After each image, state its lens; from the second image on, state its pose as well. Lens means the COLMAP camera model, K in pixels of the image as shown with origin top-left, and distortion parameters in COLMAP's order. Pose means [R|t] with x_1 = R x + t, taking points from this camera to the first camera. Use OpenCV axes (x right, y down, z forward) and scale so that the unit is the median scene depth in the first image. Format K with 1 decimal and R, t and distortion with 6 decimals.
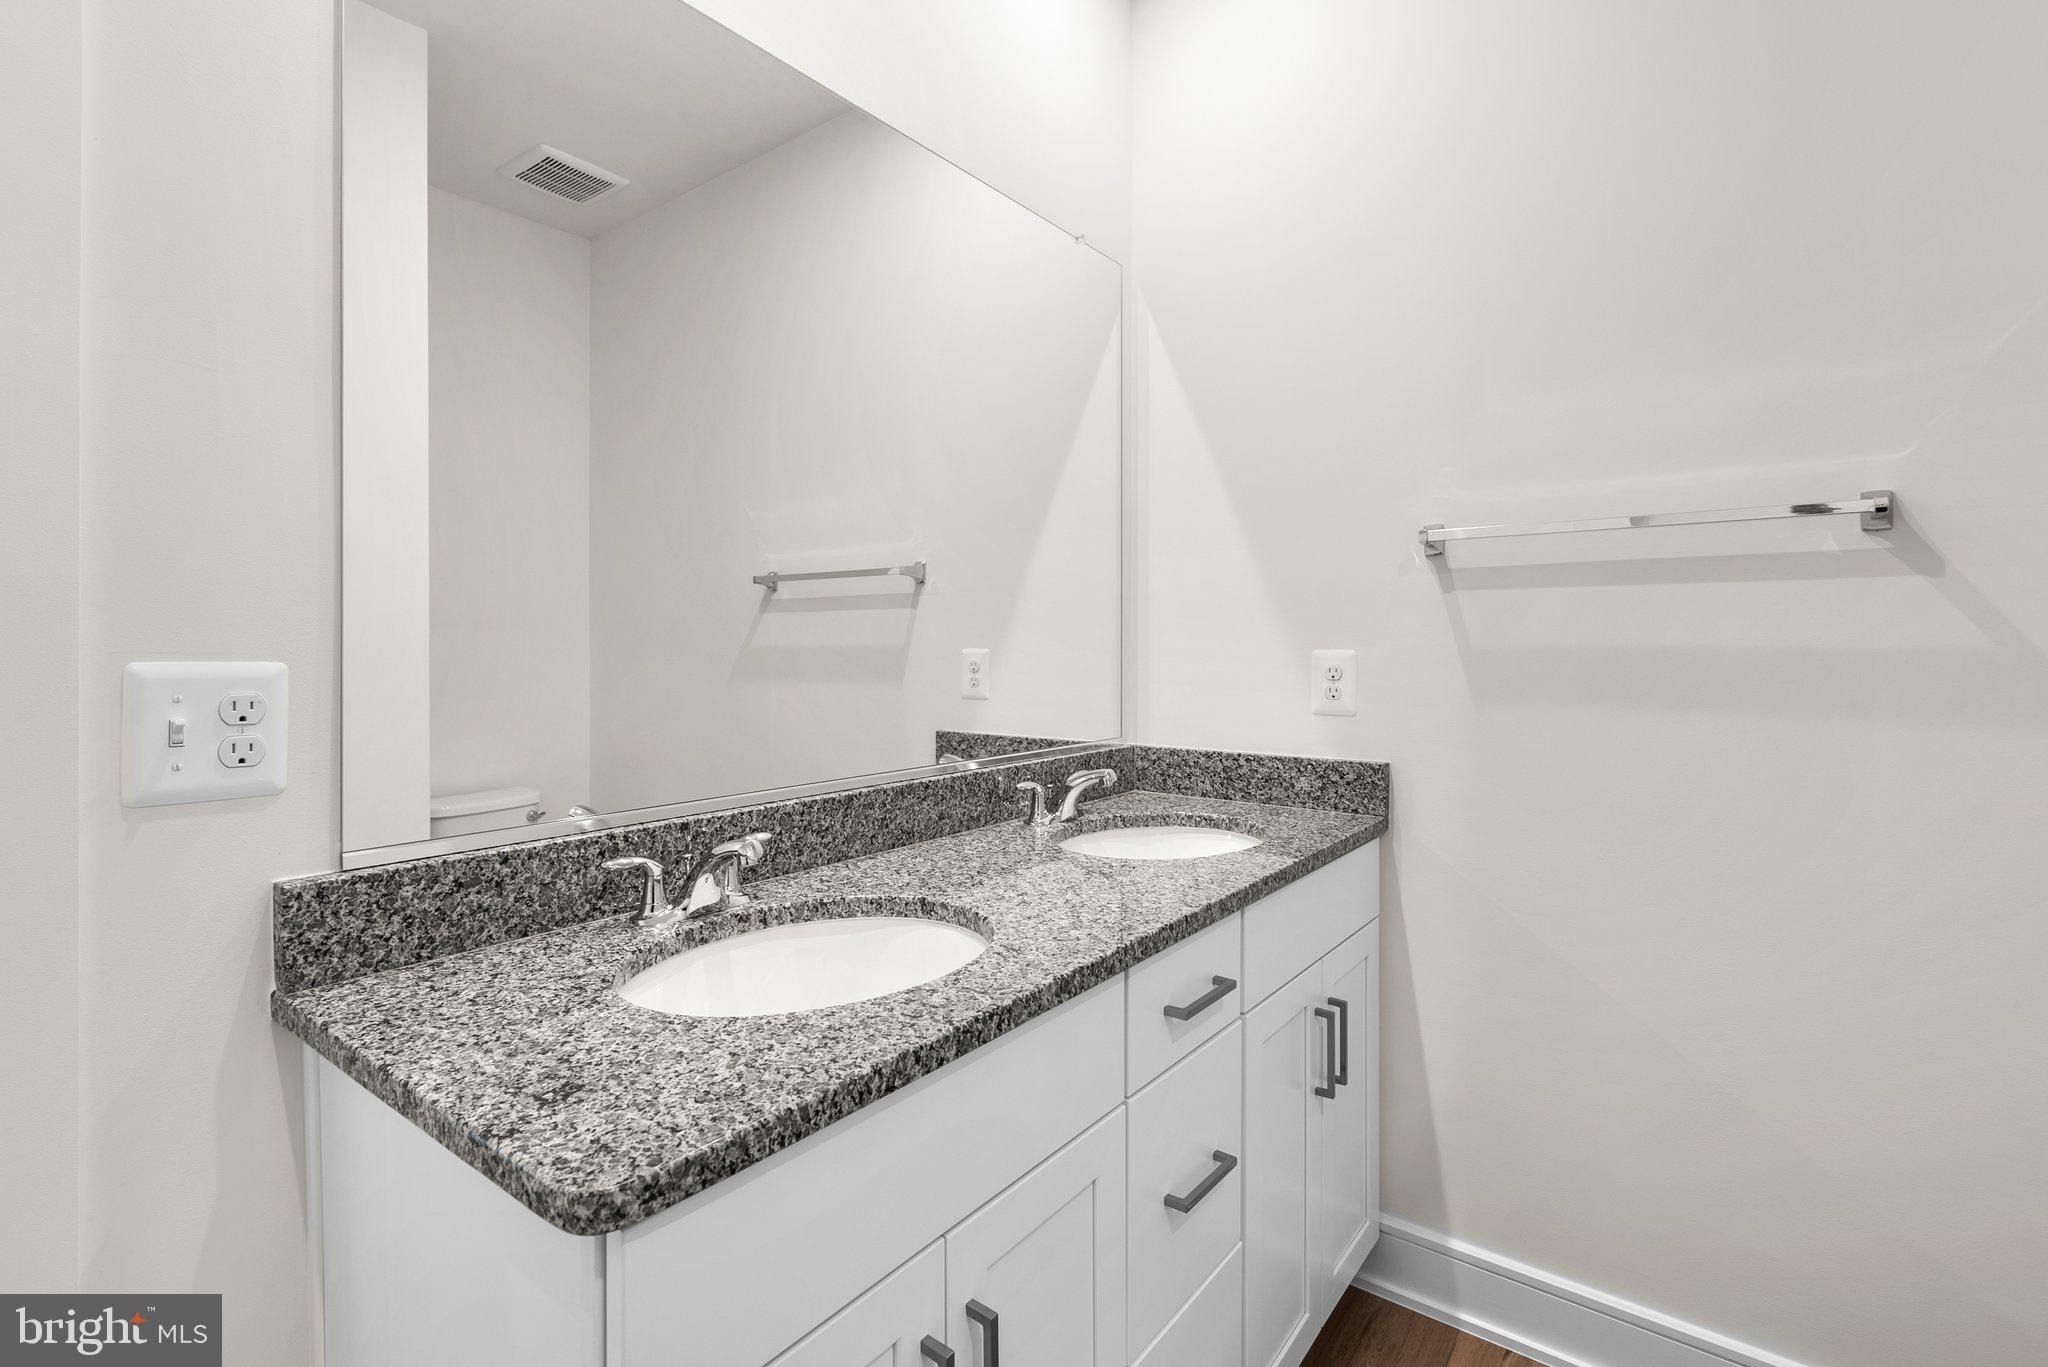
lens RADIAL K [[943.9, 0, 1013.7], [0, 943.9, 650.2], [0, 0, 1]] dist [-0.001406, 0.000740]
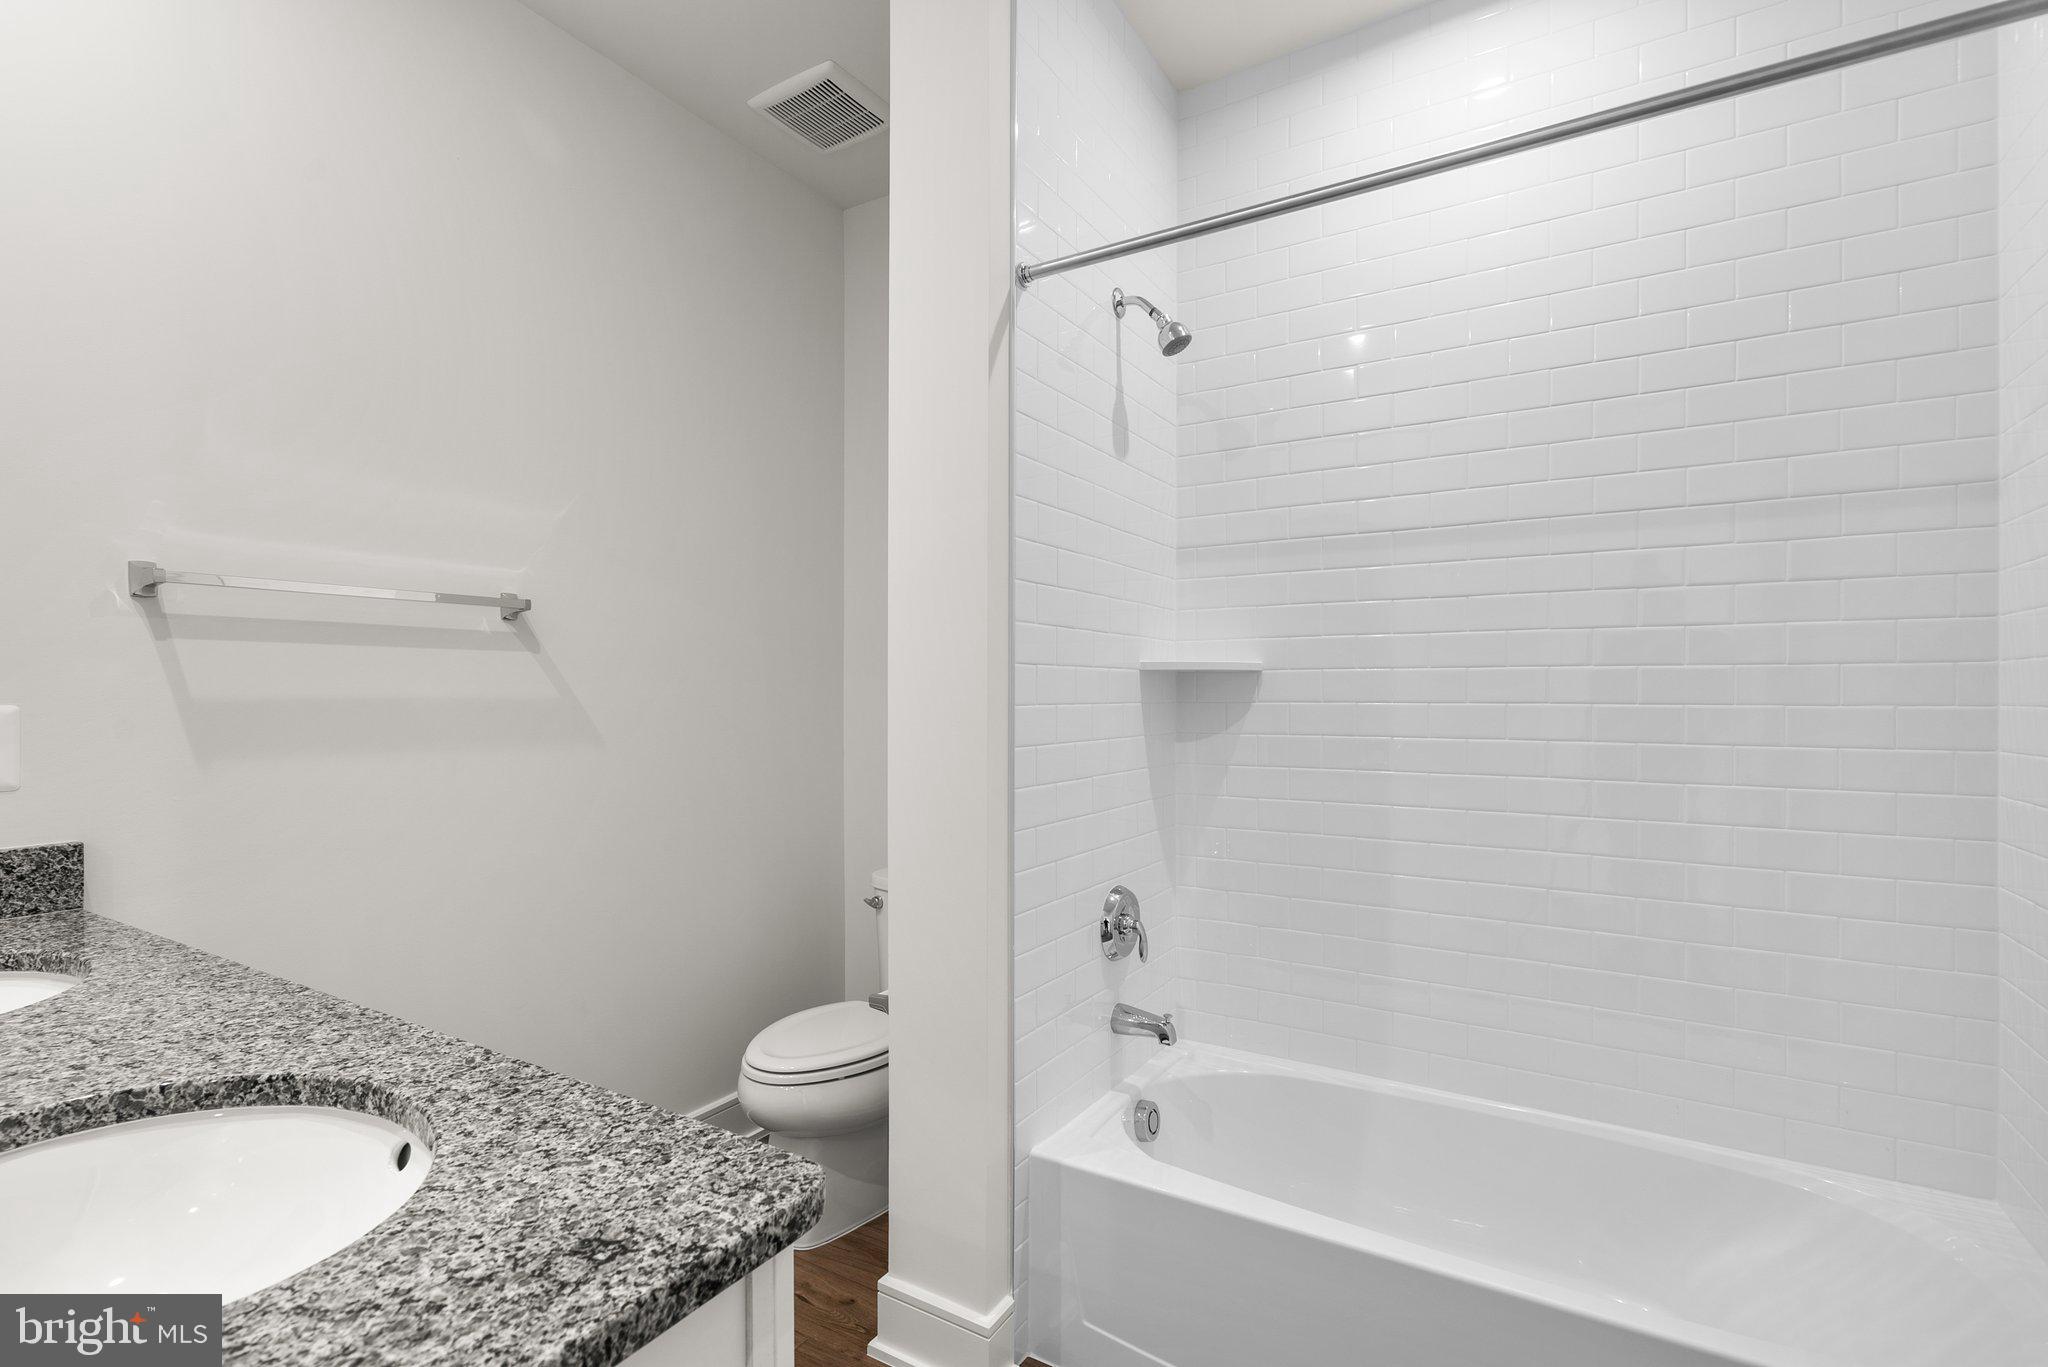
lens RADIAL K [[943.9, 0, 1013.7], [0, 943.9, 650.2], [0, 0, 1]] dist [-0.001406, 0.000740]
pose [[-0.099997, 0.046543, 0.993899, -1.162155], [0.008813, 0.998908, -0.045891, -0.005264], [-0.994949, 0.004170, -0.100298, 0.623566]]
